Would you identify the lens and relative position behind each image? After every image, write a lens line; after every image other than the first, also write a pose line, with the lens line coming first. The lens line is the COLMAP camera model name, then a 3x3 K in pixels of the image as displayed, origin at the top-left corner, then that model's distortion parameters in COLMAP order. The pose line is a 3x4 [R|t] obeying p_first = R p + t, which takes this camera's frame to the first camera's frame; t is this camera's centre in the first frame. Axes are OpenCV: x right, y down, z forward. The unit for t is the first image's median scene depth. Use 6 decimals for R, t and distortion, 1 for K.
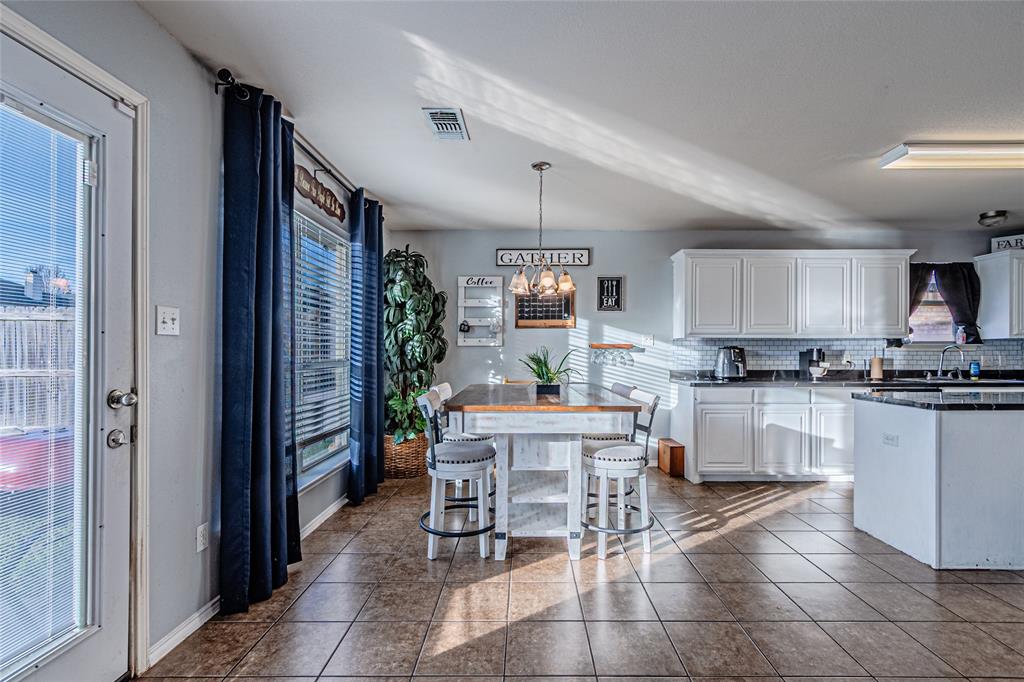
lens RADIAL K [[449.3, 0, 527.8], [0, 449.3, 352.0], [0, 0, 1]] dist [0.009211, -0.002651]
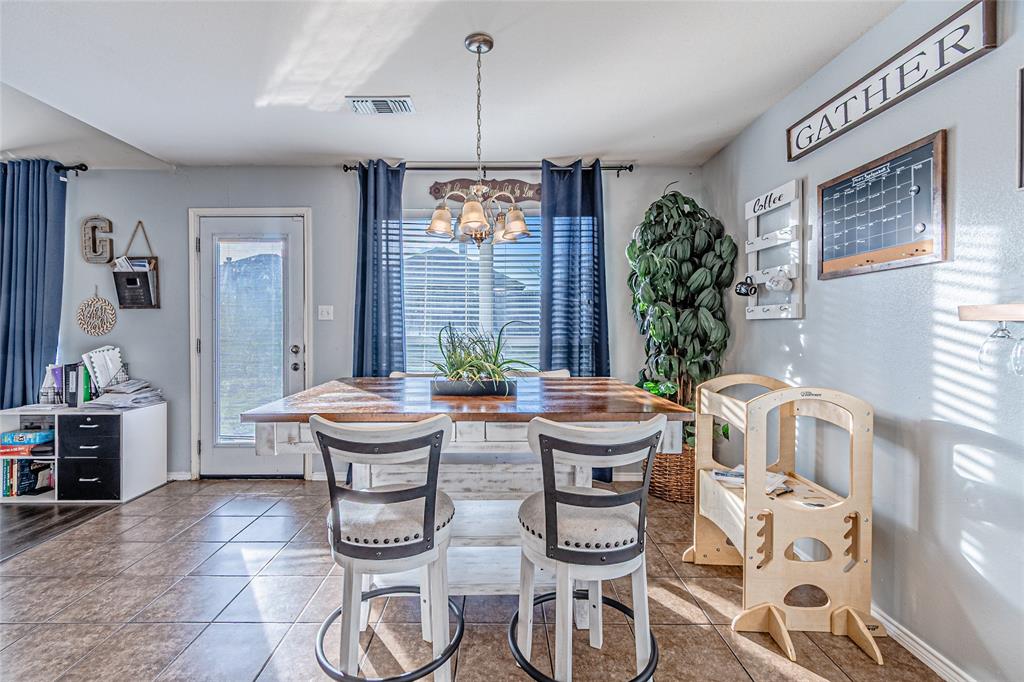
lens RADIAL K [[449.3, 0, 502.6], [0, 449.3, 327.5], [0, 0, 1]] dist [0.009211, -0.002651]
pose [[0.003990, -0.000283, -0.999992, 0.464565], [-0.003766, 0.999993, -0.000298, -0.001968], [0.999985, 0.003767, 0.003989, 0.707086]]
